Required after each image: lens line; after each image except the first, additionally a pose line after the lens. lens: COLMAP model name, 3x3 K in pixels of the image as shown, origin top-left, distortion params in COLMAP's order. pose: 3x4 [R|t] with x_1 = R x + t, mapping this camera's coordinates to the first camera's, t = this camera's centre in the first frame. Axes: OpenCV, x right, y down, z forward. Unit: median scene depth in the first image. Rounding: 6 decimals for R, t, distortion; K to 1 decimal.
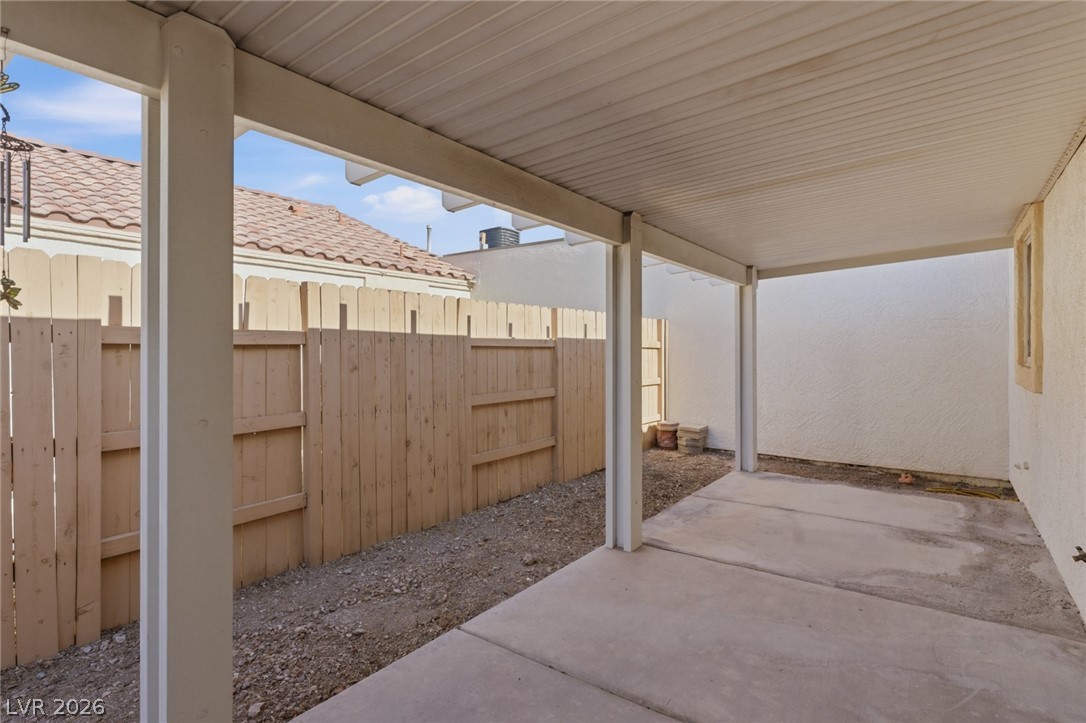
lens RADIAL K [[540.3, 0, 540.9], [0, 540.3, 357.9], [0, 0, 1]] dist [0.001637, 0.000648]
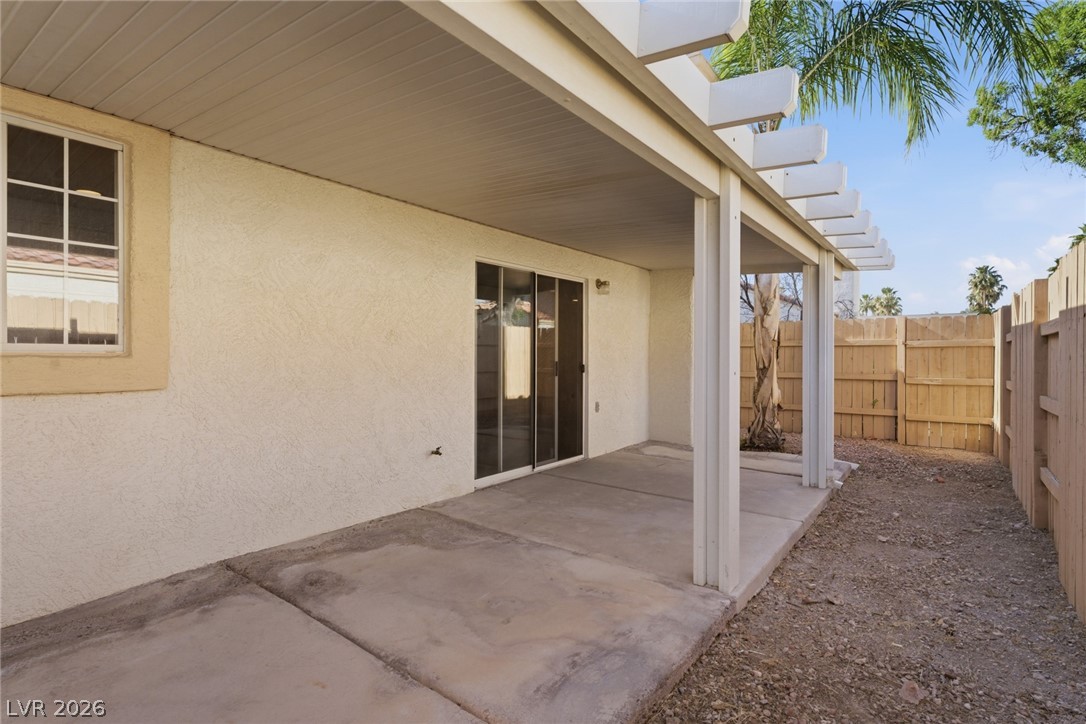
lens RADIAL K [[540.3, 0, 540.9], [0, 540.3, 358.4], [0, 0, 1]] dist [0.001637, 0.000648]
pose [[-0.999982, -0.001371, 0.005862, 0.410148], [-0.001272, 0.999856, 0.016899, 0.011069], [-0.005884, 0.016891, -0.999840, 1.805146]]
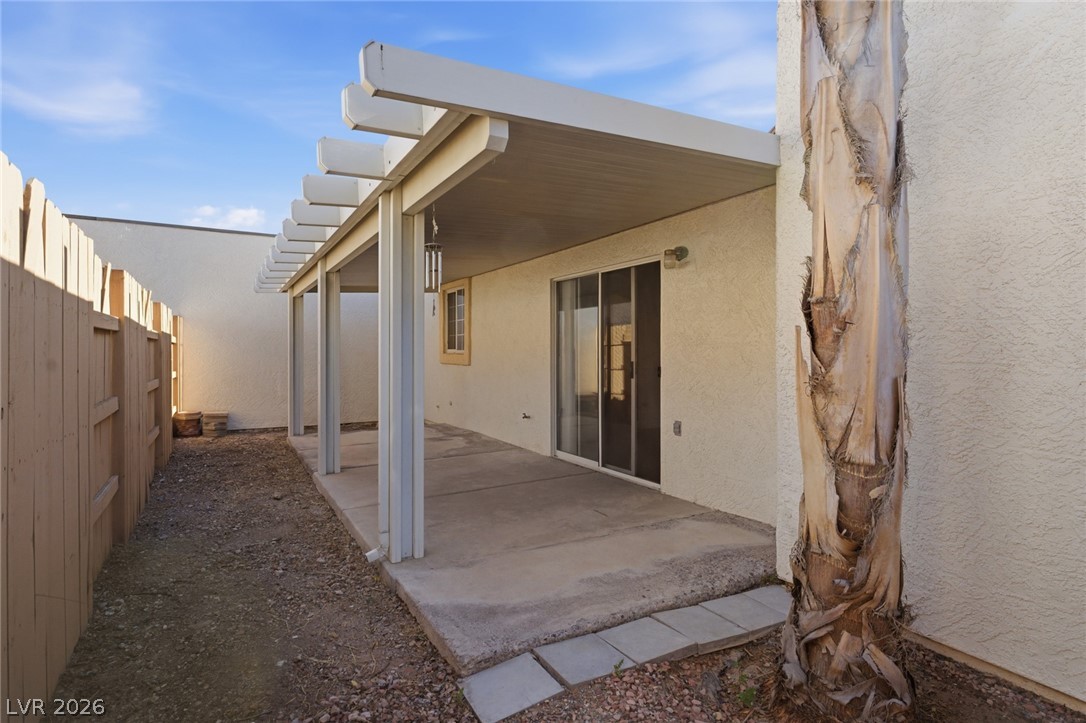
lens RADIAL K [[540.3, 0, 540.9], [0, 540.3, 357.9], [0, 0, 1]] dist [0.001637, 0.000648]
pose [[0.398196, -0.008003, 0.917265, -1.033627], [0.009961, 0.999941, 0.004400, 0.028196], [-0.917246, 0.007385, 0.398252, -0.169255]]
